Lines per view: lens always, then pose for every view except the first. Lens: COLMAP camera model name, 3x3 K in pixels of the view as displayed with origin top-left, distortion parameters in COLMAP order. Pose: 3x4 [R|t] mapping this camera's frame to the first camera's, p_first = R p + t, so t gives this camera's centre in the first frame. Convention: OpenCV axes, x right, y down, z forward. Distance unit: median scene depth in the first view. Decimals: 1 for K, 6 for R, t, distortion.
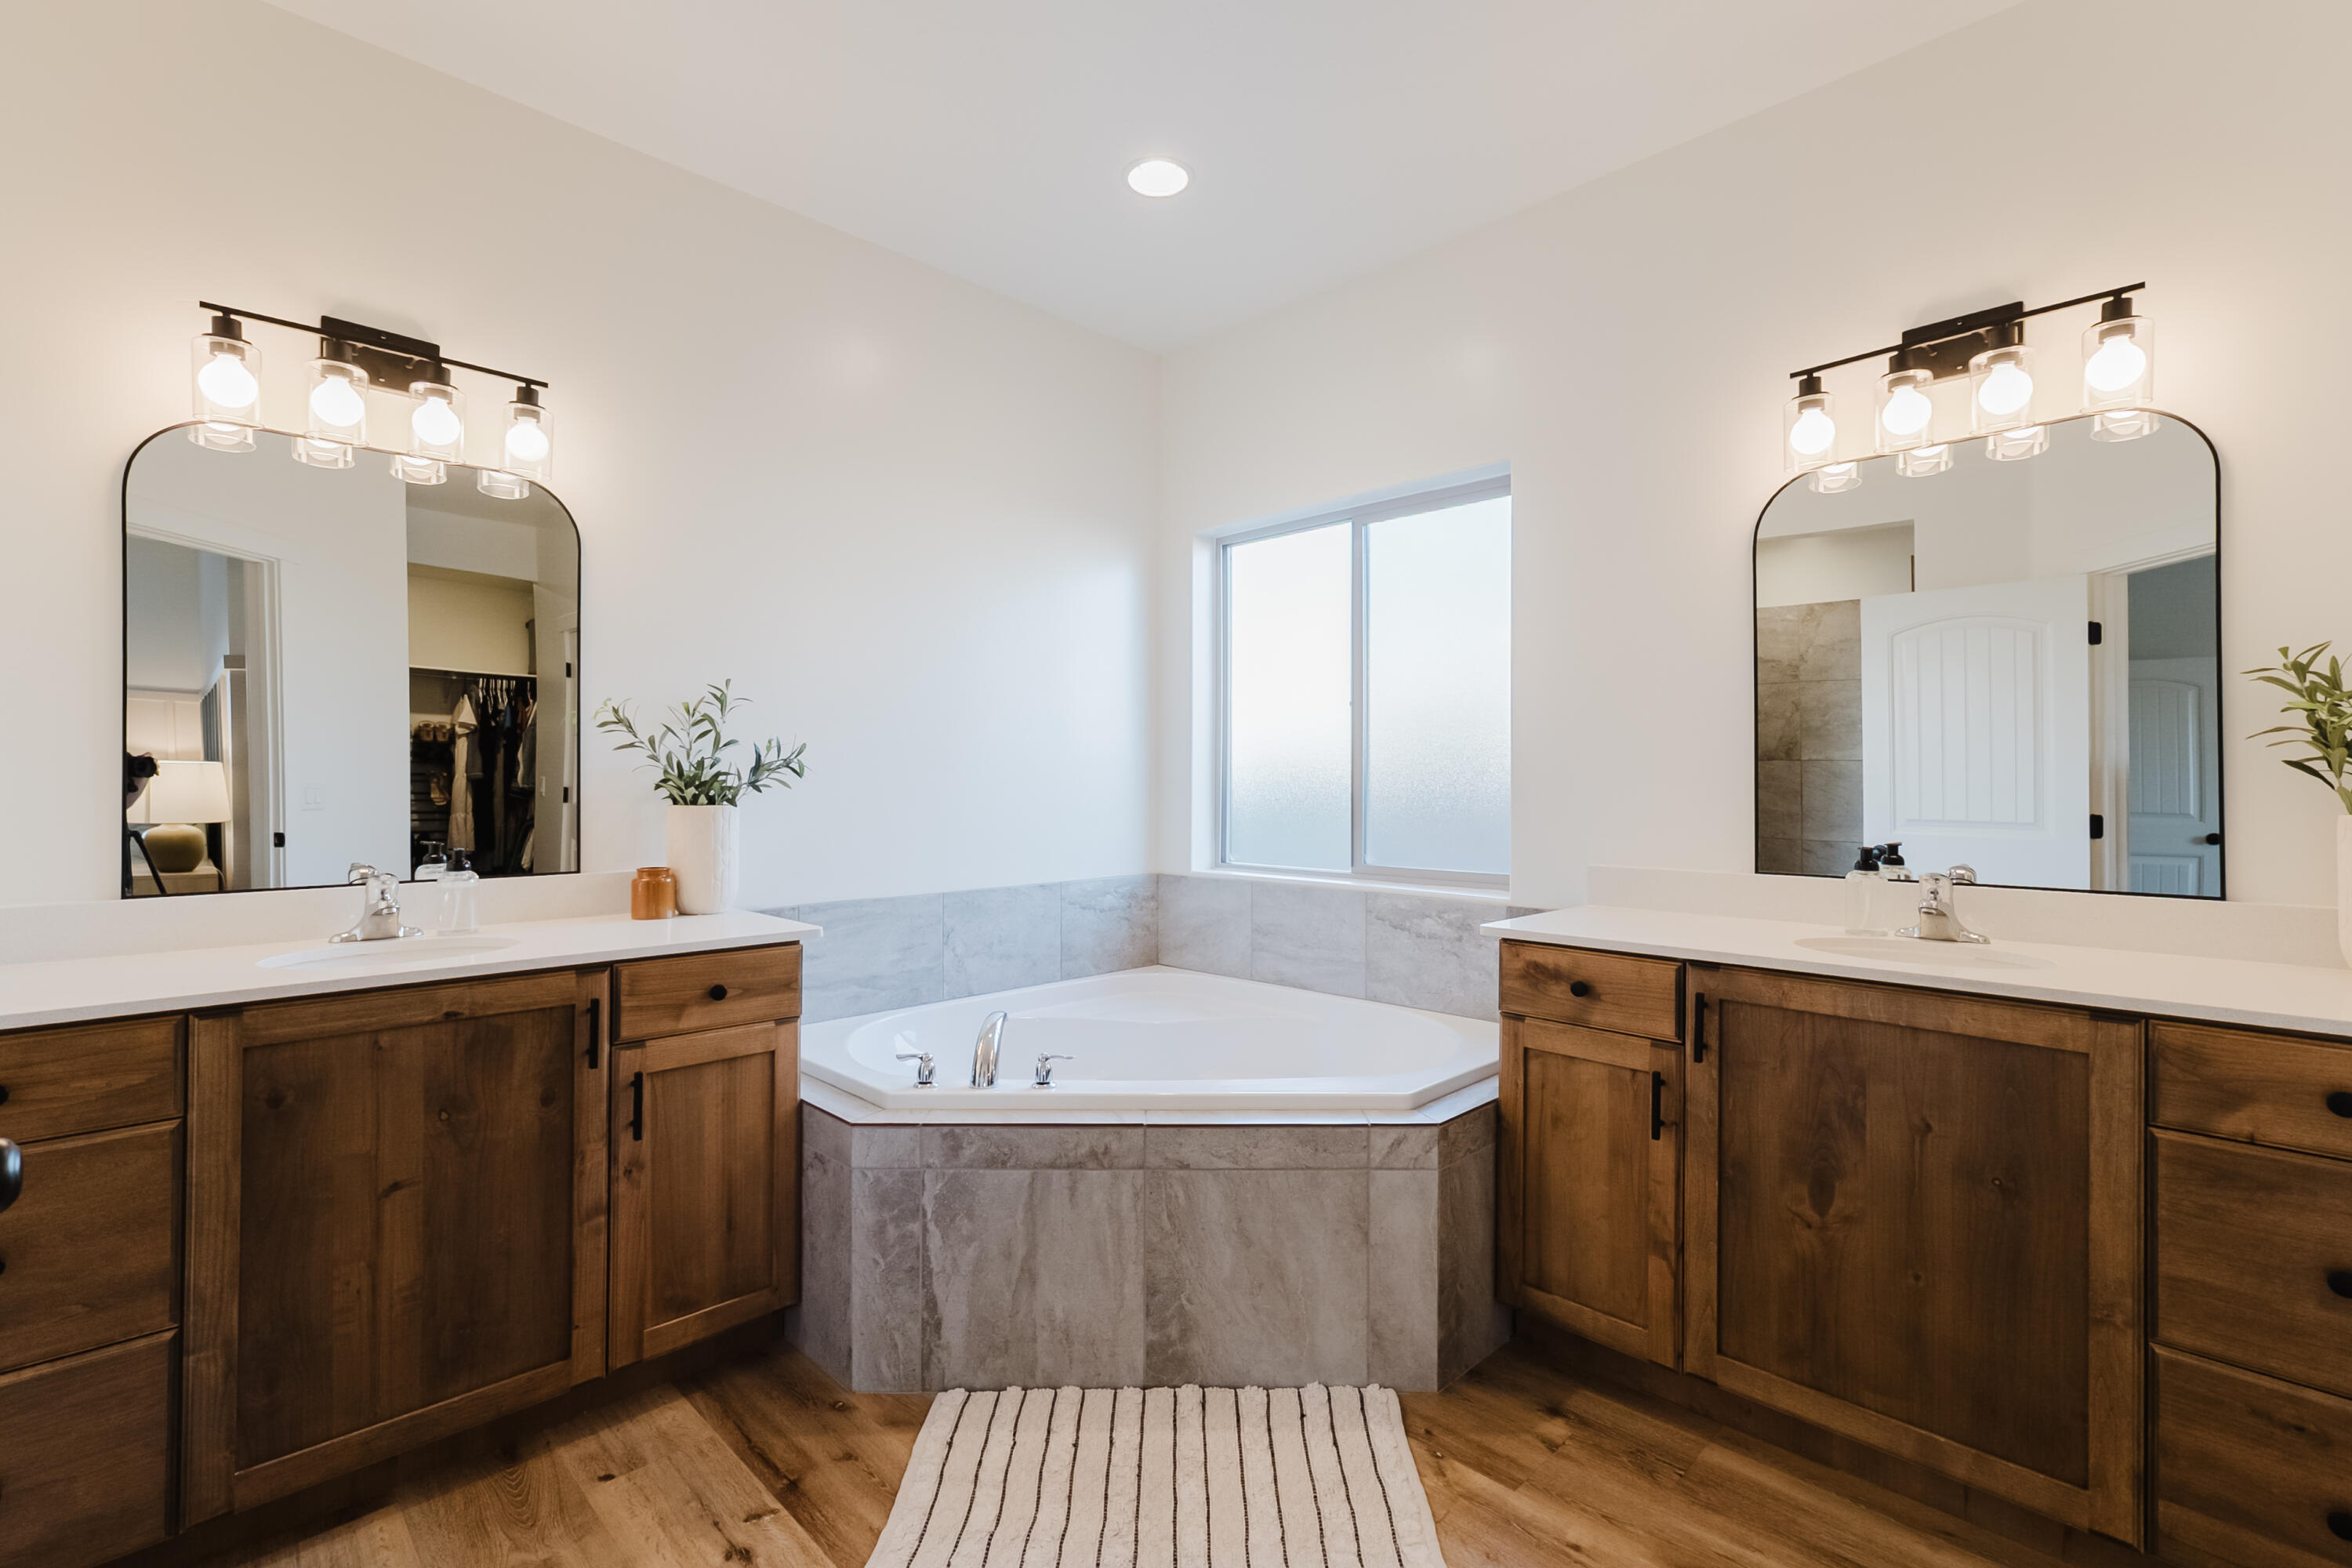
lens RADIAL K [[1069.8, 0, 1166.1], [0, 1069.8, 773.0], [0, 0, 1]] dist [0.000638, 0.005478]
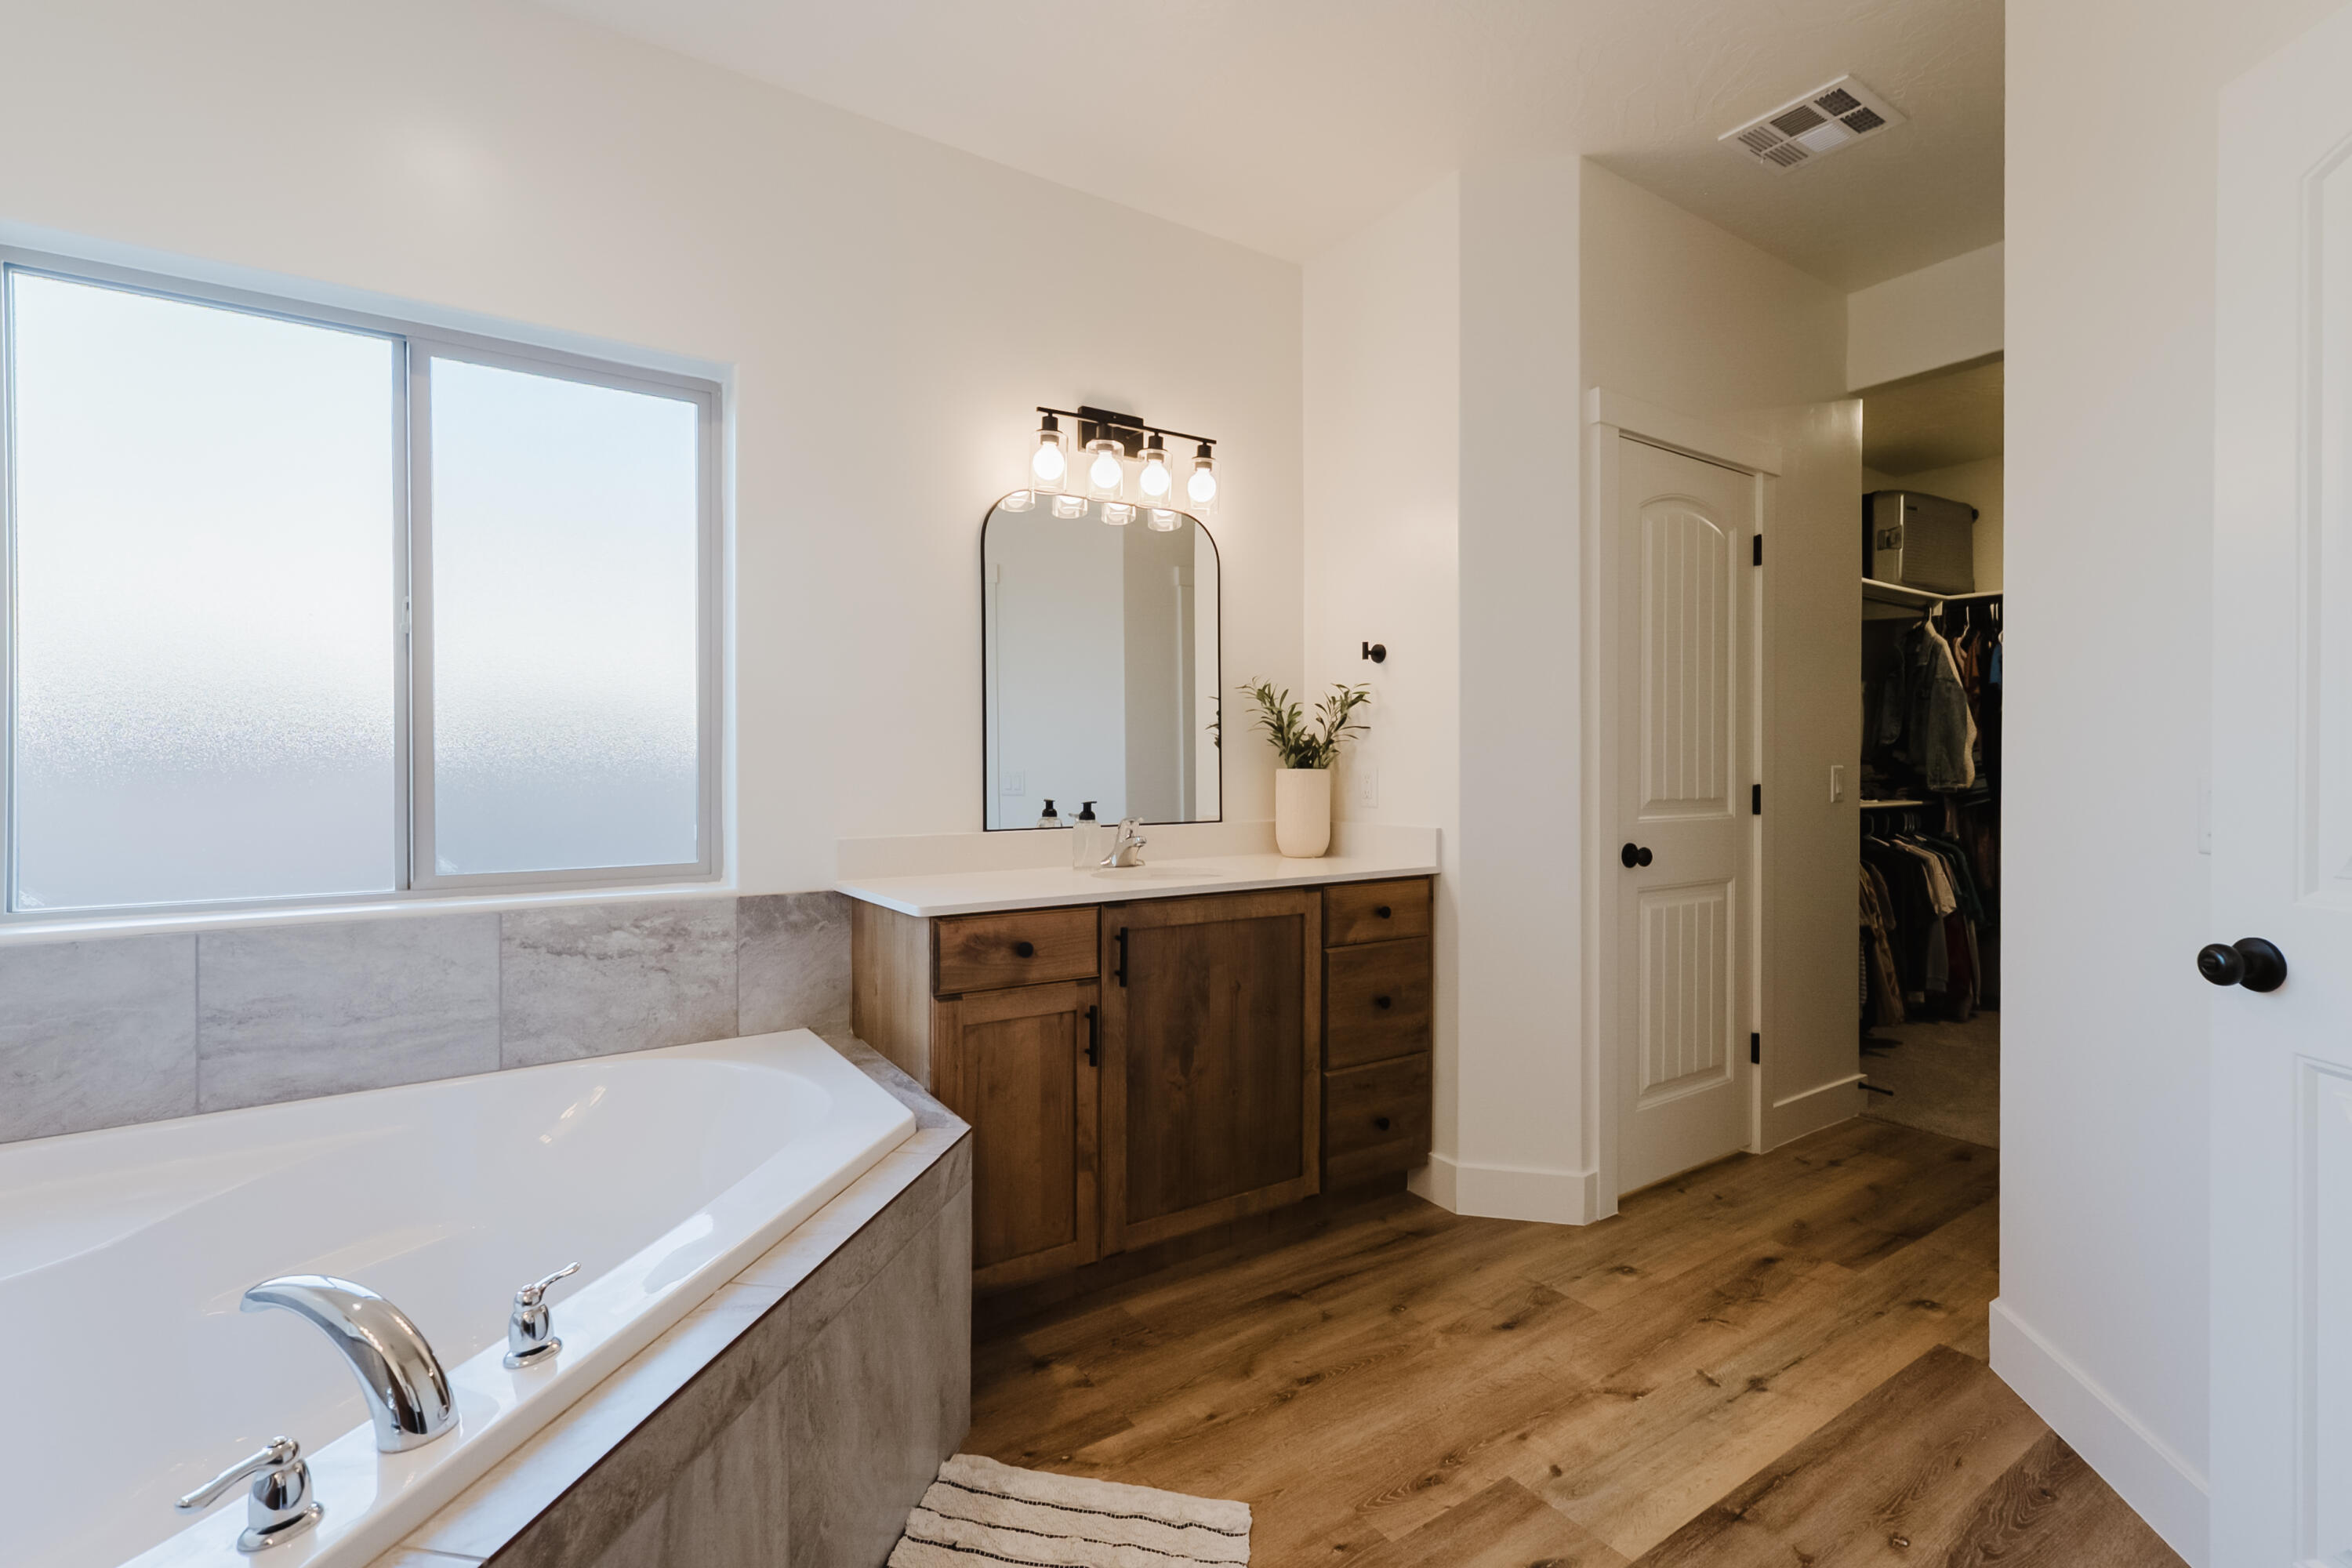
lens RADIAL K [[1069.8, 0, 1166.1], [0, 1069.8, 773.0], [0, 0, 1]] dist [0.000638, 0.005478]
pose [[0.178550, -0.011083, 0.983868, -0.646883], [-0.004883, 0.999914, 0.012150, 0.020813], [-0.983919, -0.006973, 0.178480, 0.743049]]
